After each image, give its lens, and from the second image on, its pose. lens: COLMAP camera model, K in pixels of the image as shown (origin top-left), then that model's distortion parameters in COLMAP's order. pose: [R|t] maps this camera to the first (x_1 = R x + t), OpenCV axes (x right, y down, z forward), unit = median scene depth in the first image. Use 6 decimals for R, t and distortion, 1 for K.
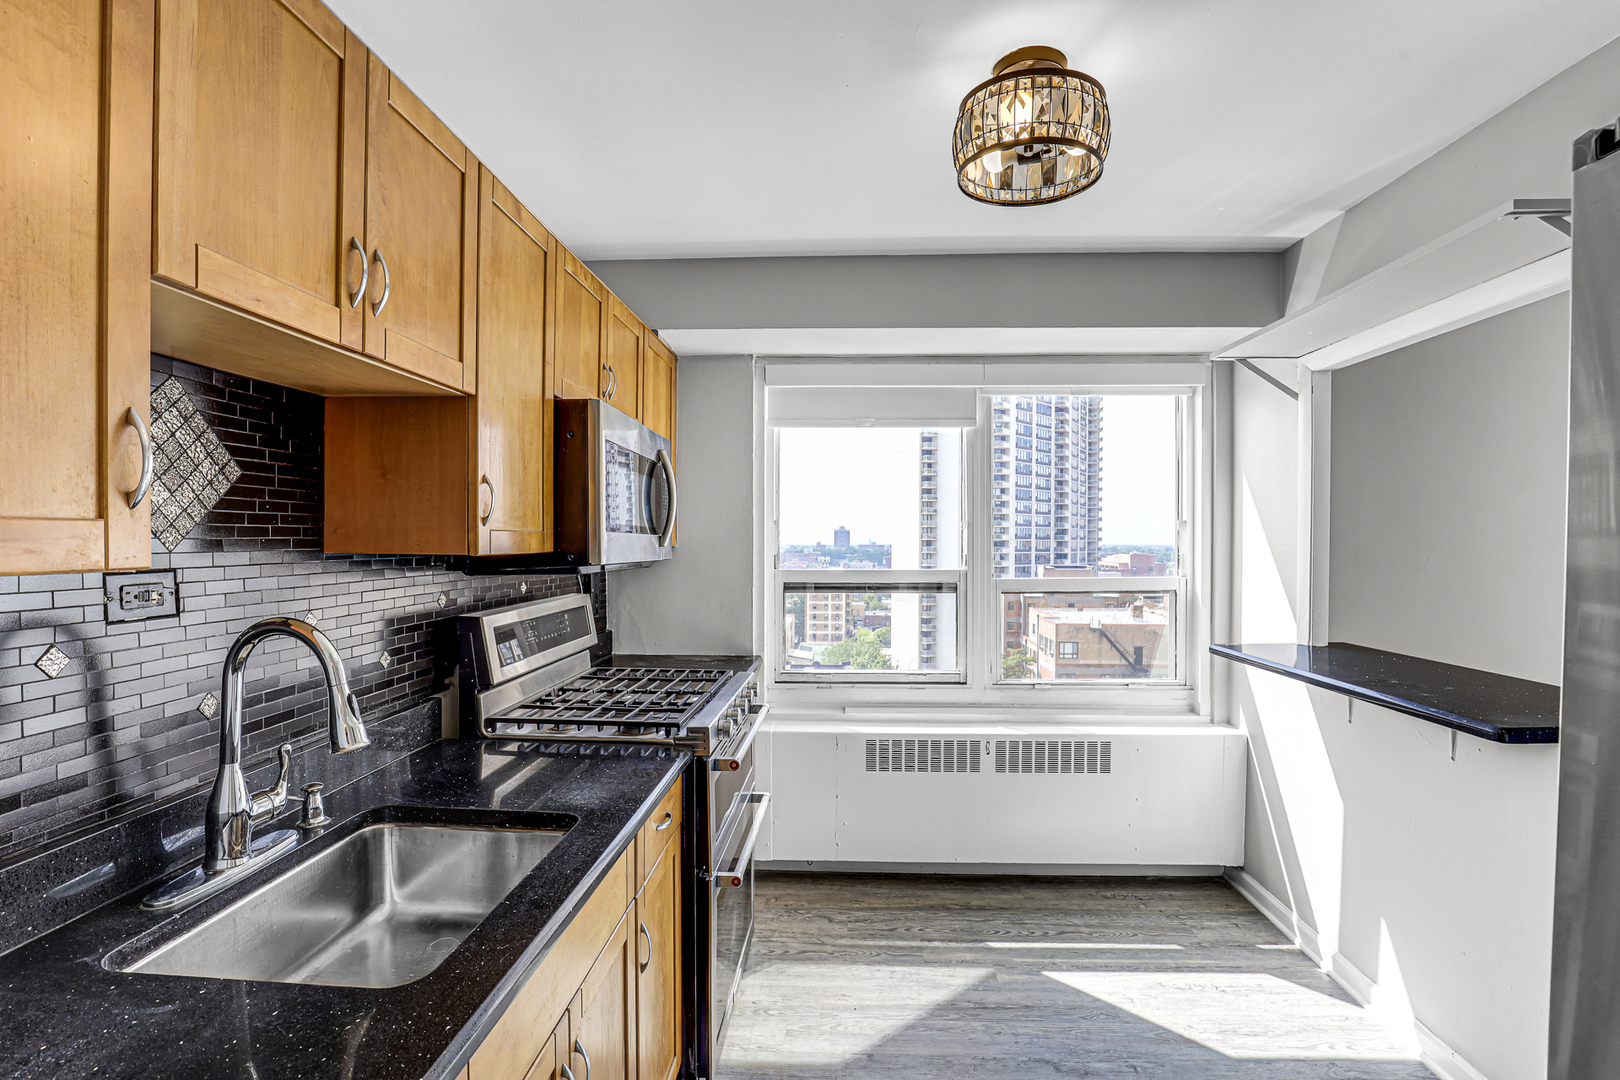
lens RADIAL K [[751.7, 0, 817.1], [0, 751.7, 538.9], [0, 0, 1]] dist [-0.033176, 0.005503]
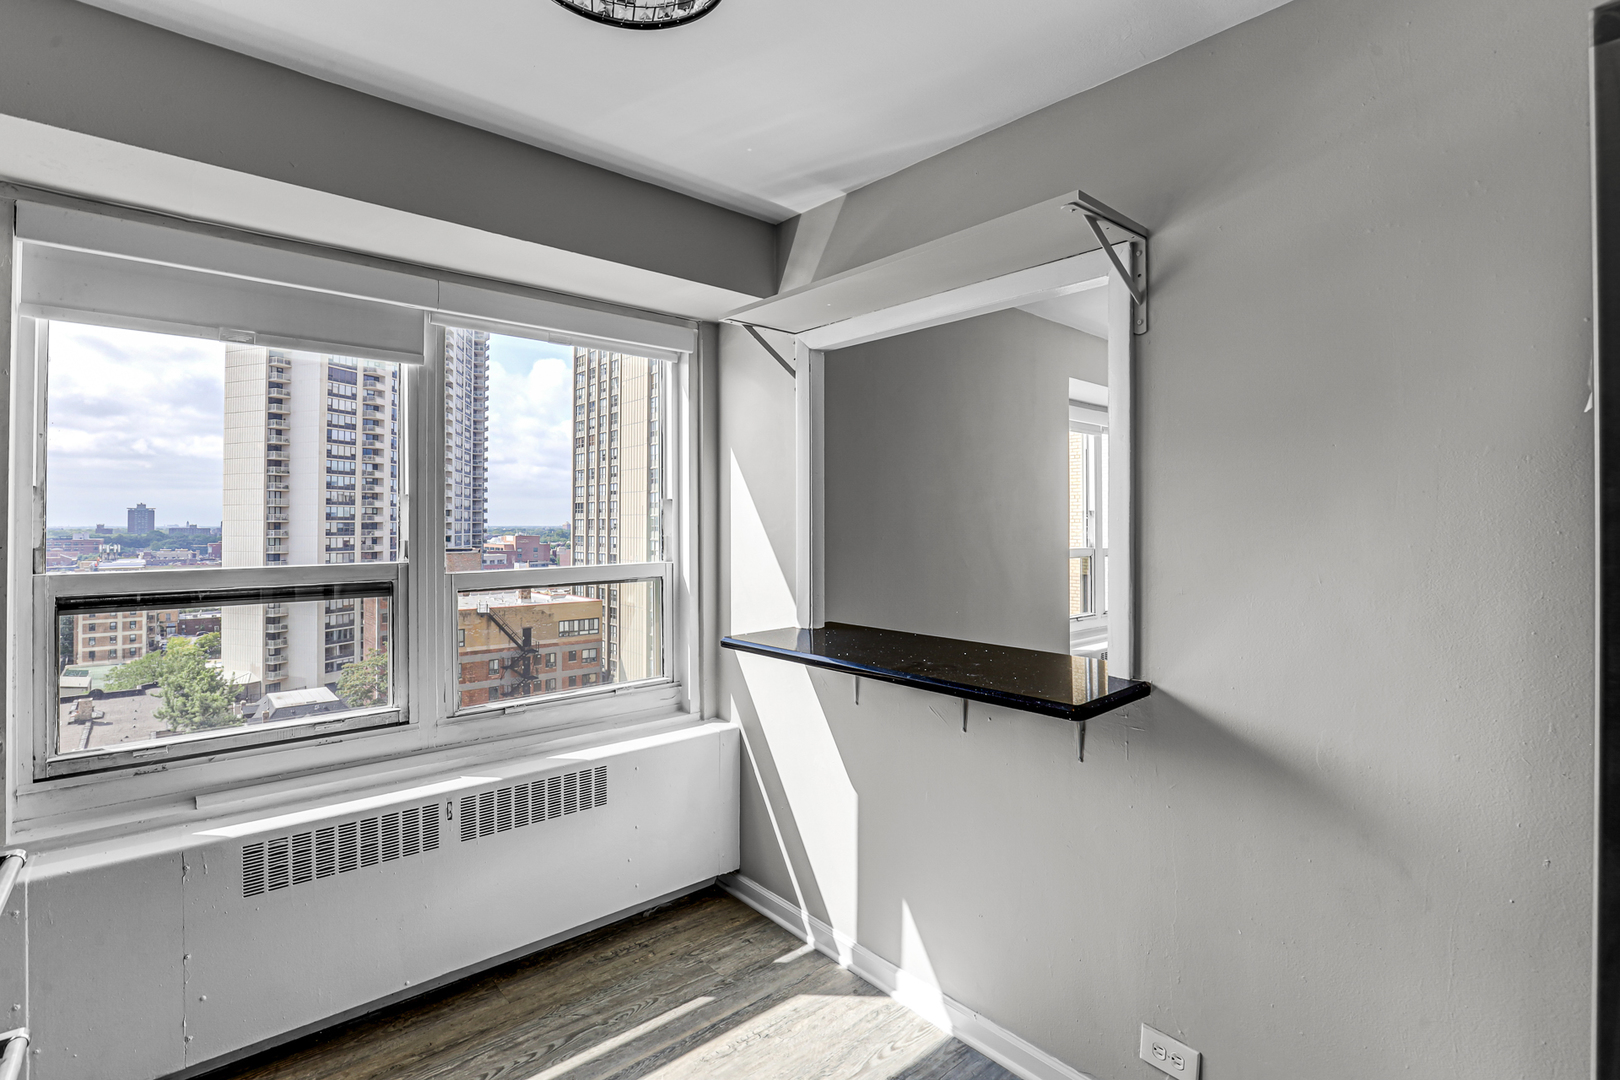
lens RADIAL K [[757.4, 0, 806.9], [0, 757.4, 513.0], [0, 0, 1]] dist [-0.024939, 0.000895]
pose [[0.721971, 0.005871, 0.691898, -0.025646], [0.000911, 0.999955, -0.009435, 0.000917], [-0.691922, 0.007442, 0.721934, 0.255953]]
